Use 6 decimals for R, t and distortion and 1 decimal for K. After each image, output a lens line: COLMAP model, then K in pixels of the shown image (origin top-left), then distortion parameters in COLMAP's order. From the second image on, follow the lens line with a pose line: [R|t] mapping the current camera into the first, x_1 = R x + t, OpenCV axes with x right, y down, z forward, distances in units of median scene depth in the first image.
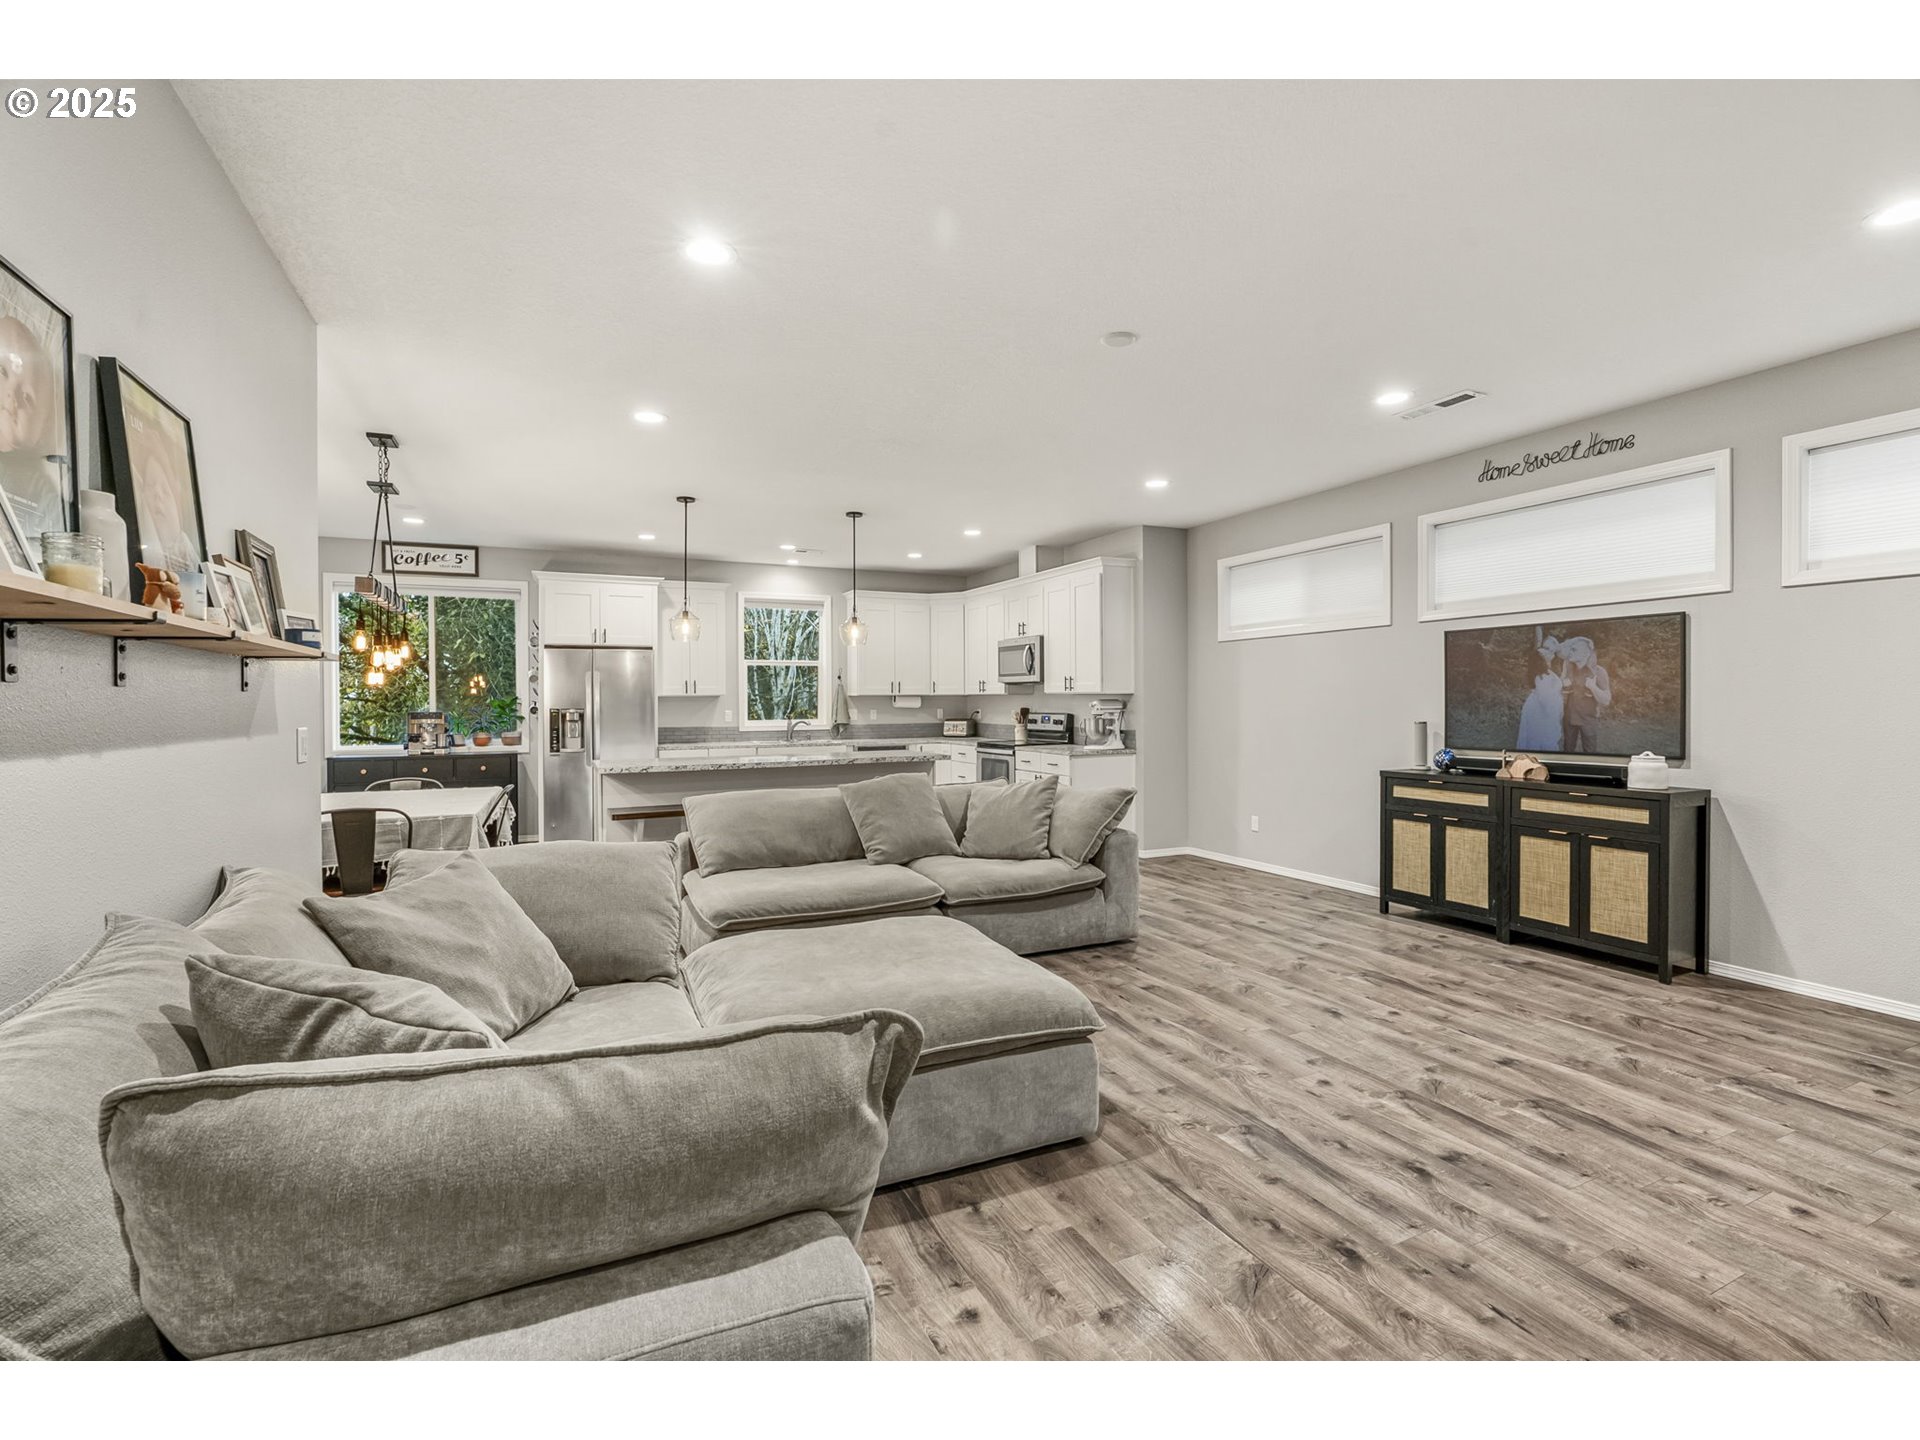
lens RADIAL K [[926.4, 0, 947.6], [0, 926.4, 706.2], [0, 0, 1]] dist [0.003106, 0.001015]
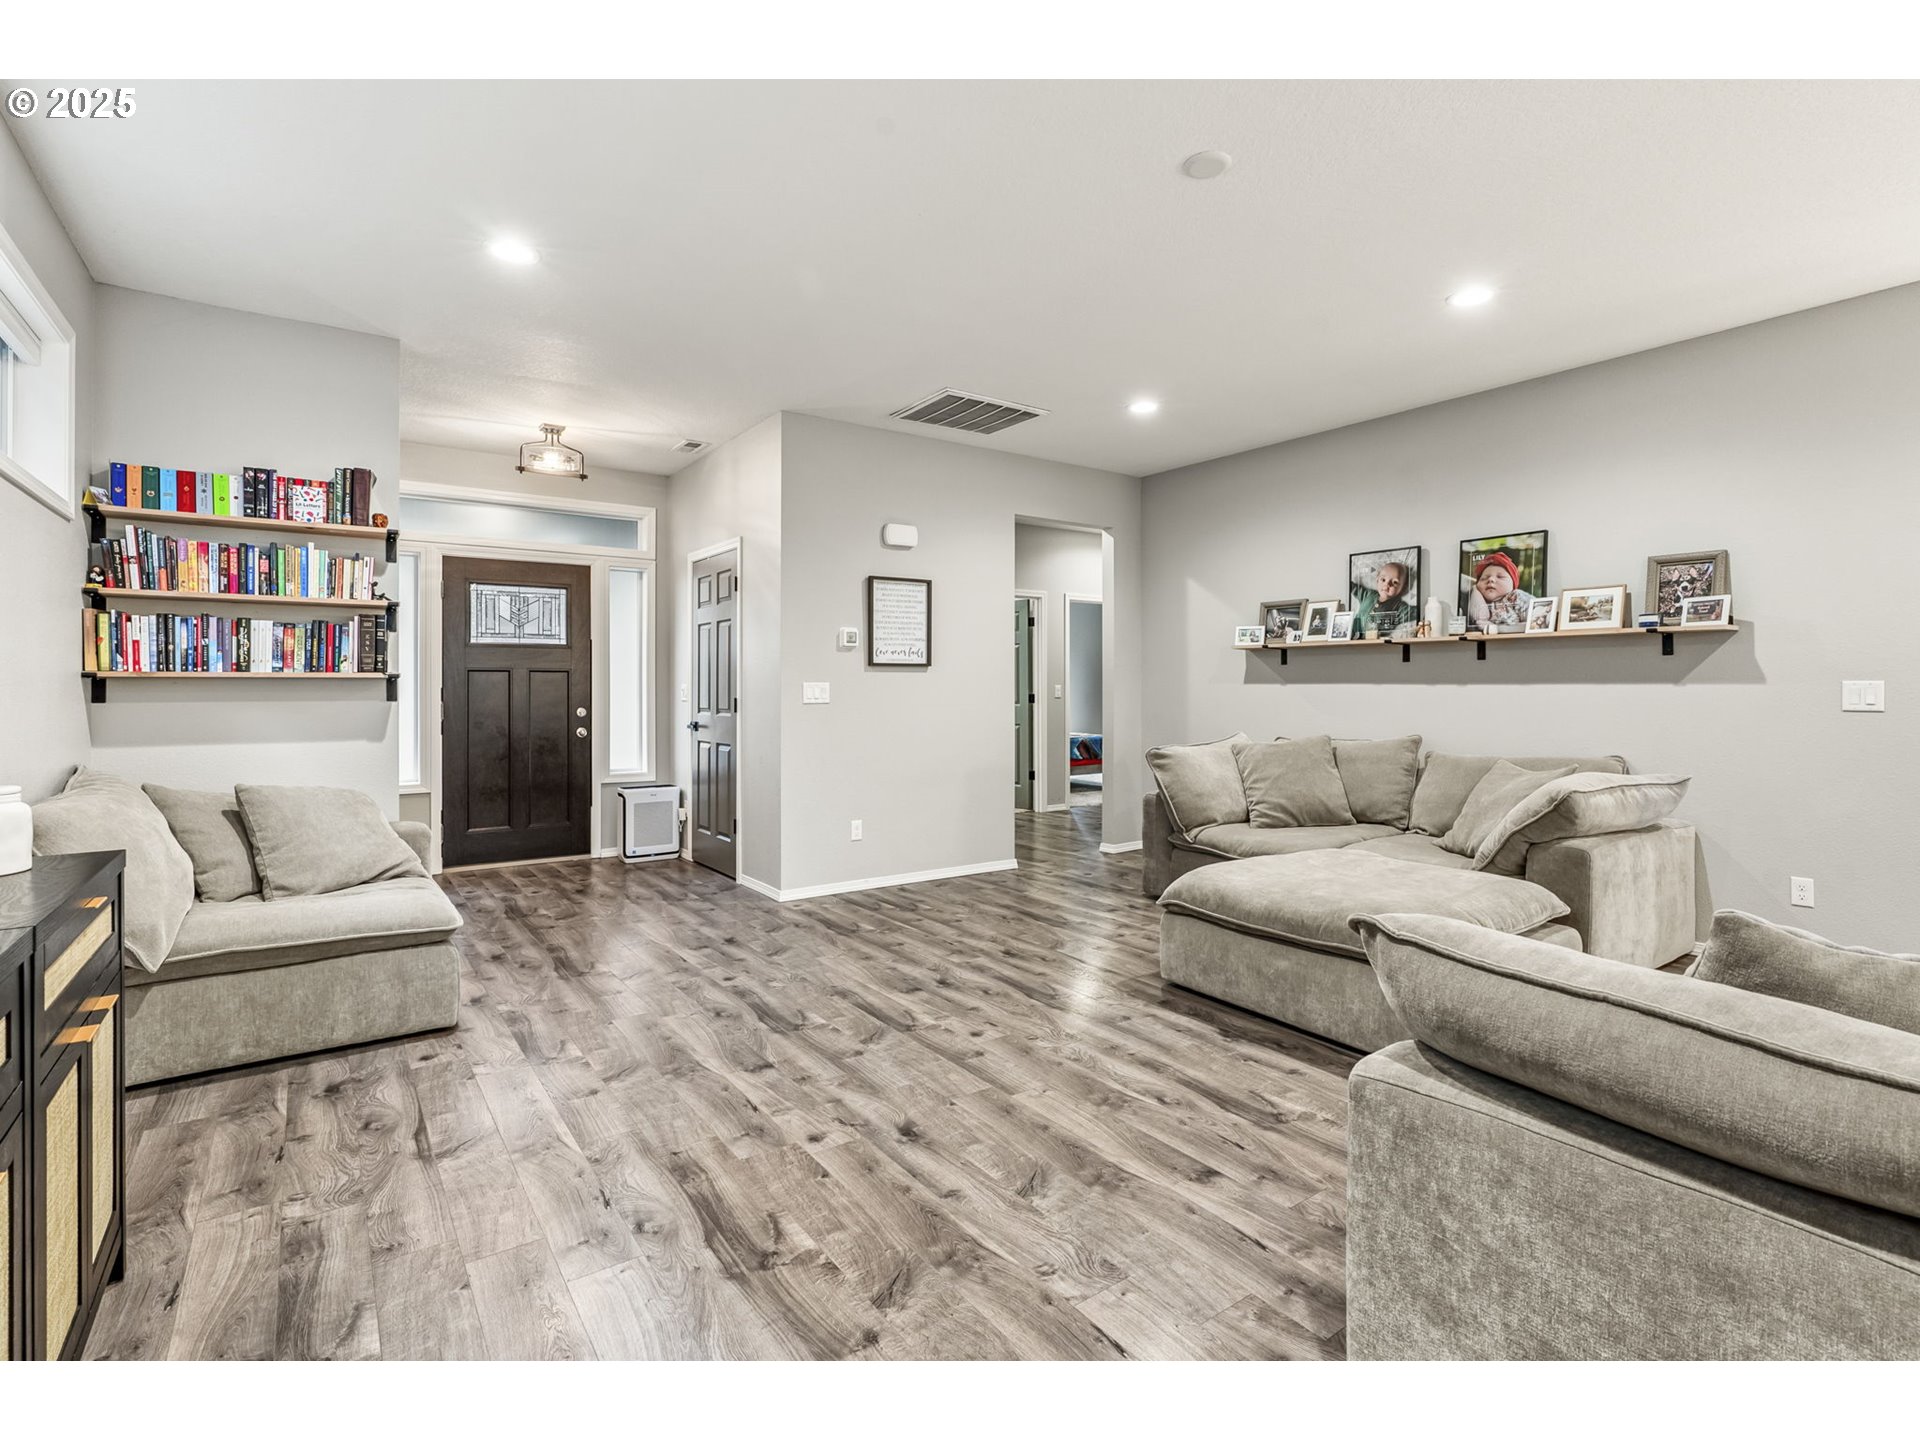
lens RADIAL K [[926.4, 0, 949.4], [0, 926.4, 712.6], [0, 0, 1]] dist [0.003106, 0.001015]
pose [[-0.987104, 0.009753, -0.159785, 0.596423], [0.004754, 0.999488, 0.031643, 0.021524], [0.160012, 0.030475, -0.986645, 1.994657]]
